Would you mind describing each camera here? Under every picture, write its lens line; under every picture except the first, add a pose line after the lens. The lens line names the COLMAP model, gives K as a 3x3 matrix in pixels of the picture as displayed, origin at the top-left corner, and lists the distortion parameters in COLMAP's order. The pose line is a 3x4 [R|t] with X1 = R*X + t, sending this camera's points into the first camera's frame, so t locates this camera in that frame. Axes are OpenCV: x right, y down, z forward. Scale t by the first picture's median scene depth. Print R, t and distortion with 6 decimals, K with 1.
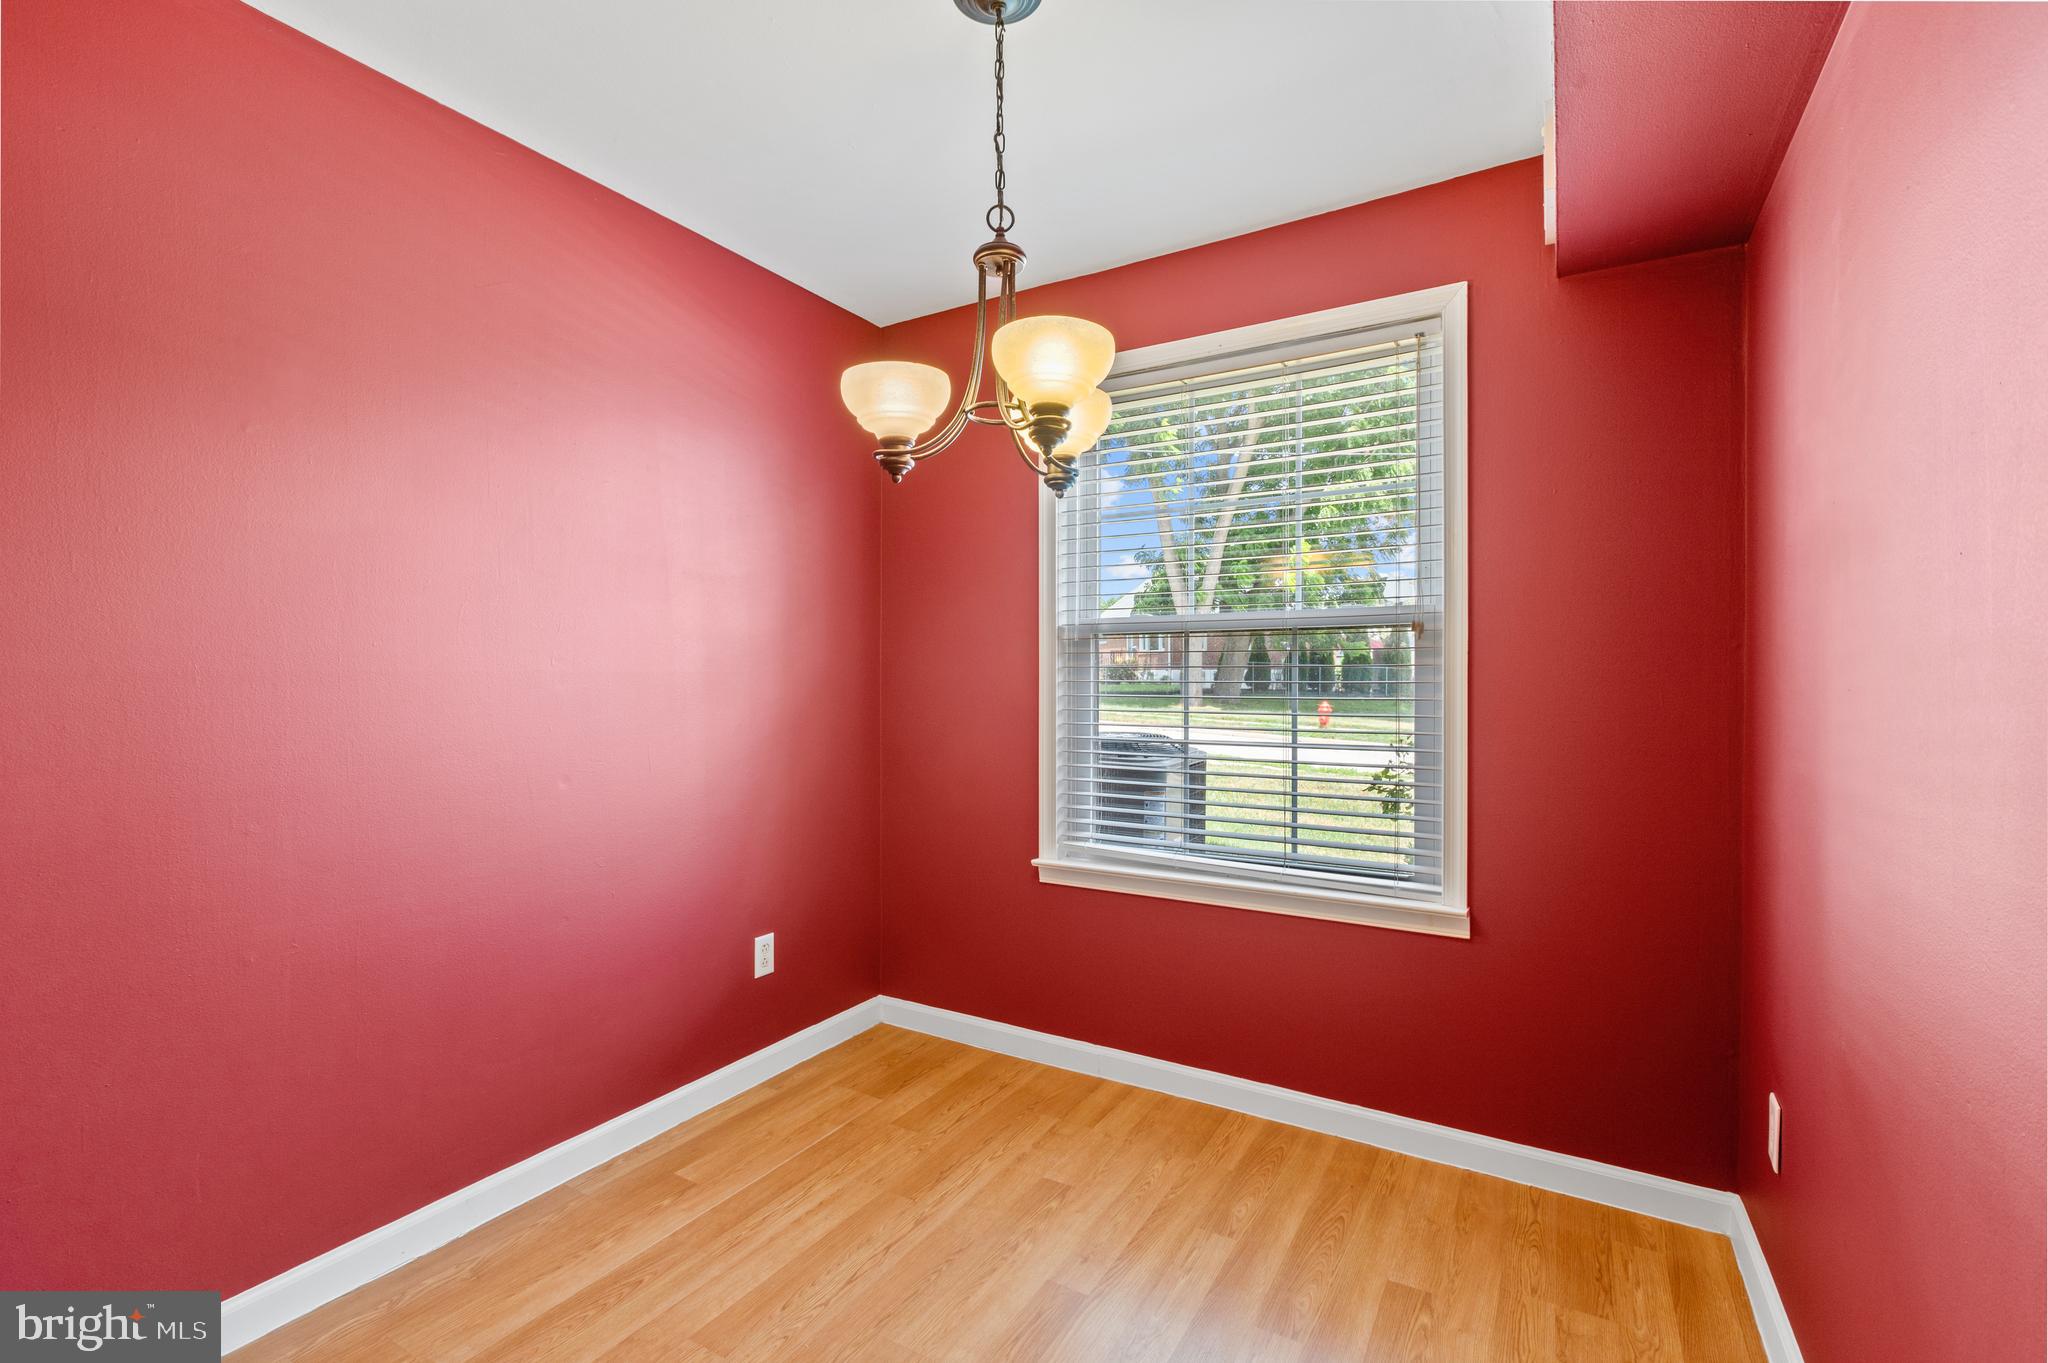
lens RADIAL K [[936.2, 0, 963.3], [0, 936.2, 685.7], [0, 0, 1]] dist [-0.000880, 0.000058]
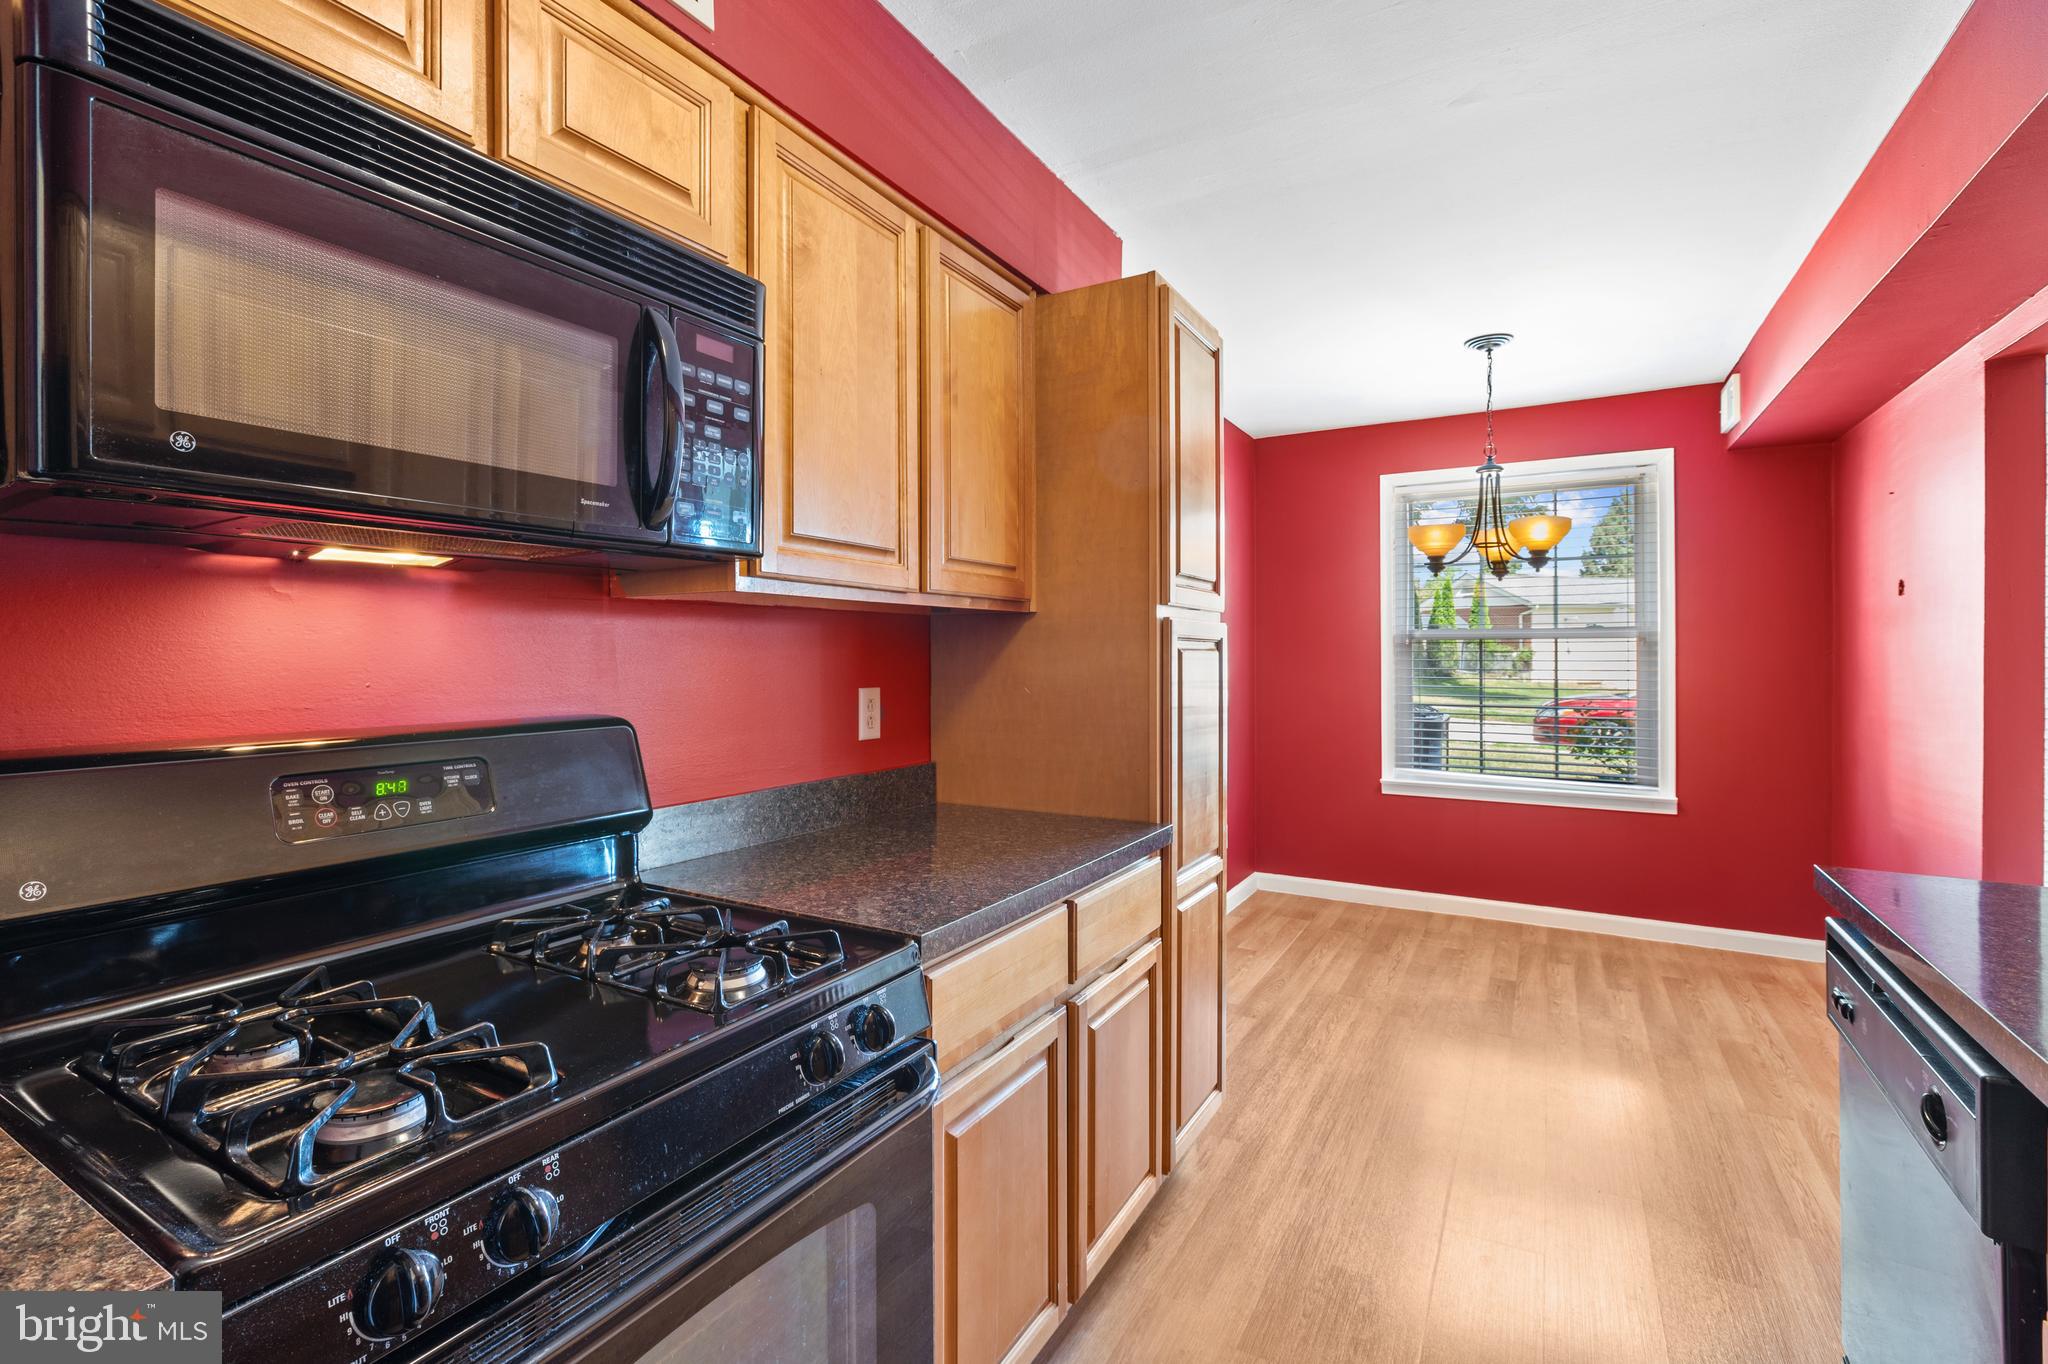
lens RADIAL K [[920.1, 0, 1007.0], [0, 920.1, 653.7], [0, 0, 1]] dist [0.003100, 0.000531]
pose [[0.999887, -0.000283, 0.014998, -0.770614], [0.000409, 0.999964, -0.008451, -0.022651], [-0.014995, 0.008456, 0.999852, -0.748962]]
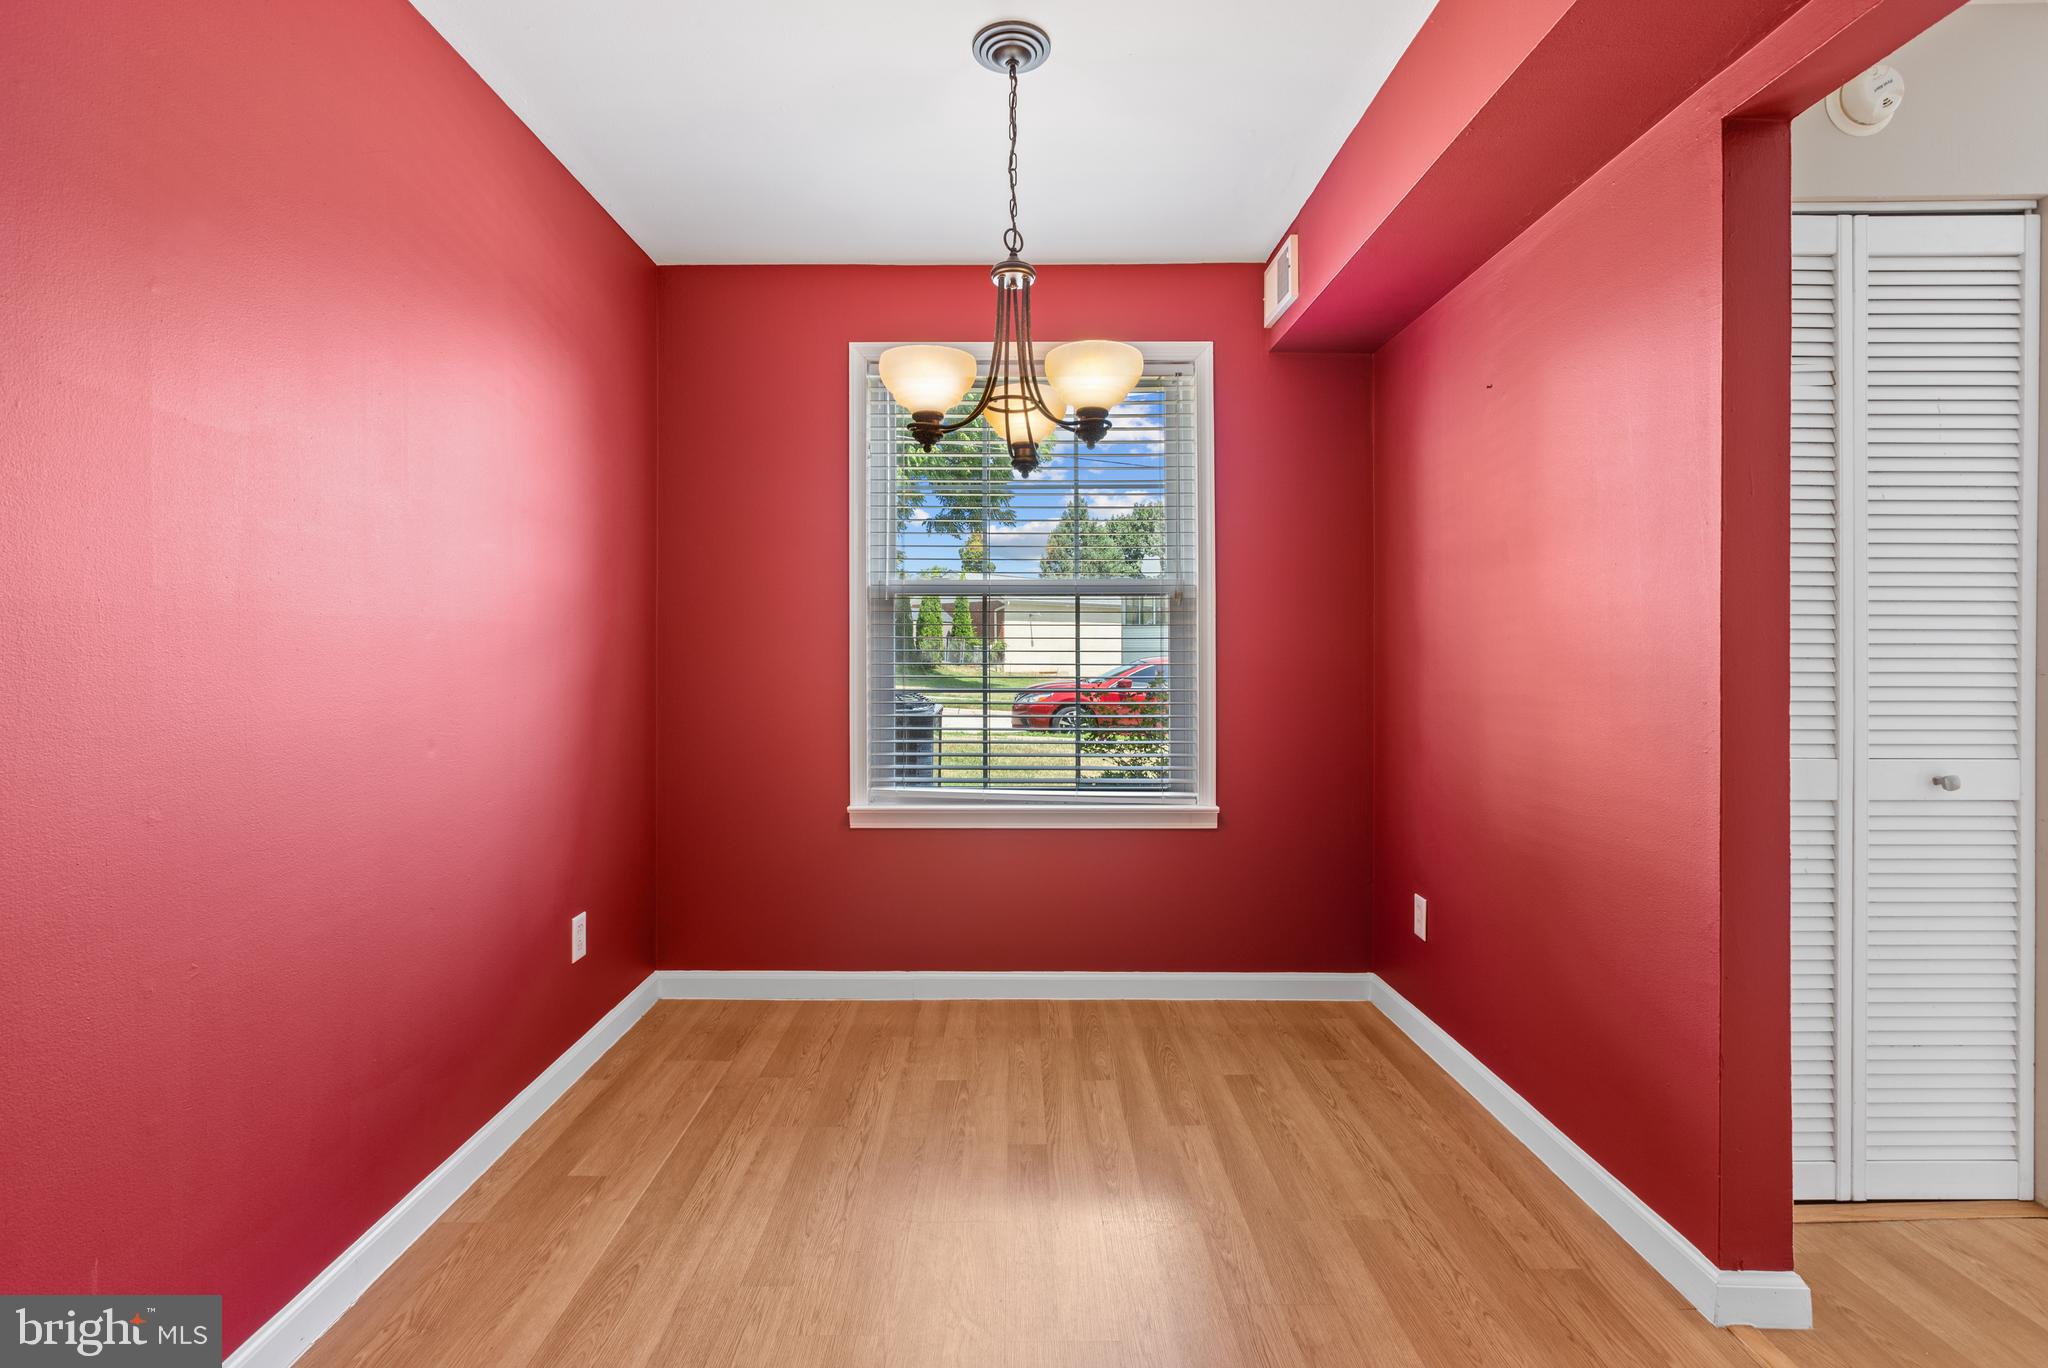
lens RADIAL K [[948.9, 0, 1029.6], [0, 948.9, 643.1], [0, 0, 1]] dist [-0.002431, -0.000242]
pose [[0.847254, 0.002973, 0.531180, -0.417475], [0.003495, 0.999931, -0.011172, 0.018632], [-0.531177, 0.011322, 0.847185, -0.018235]]
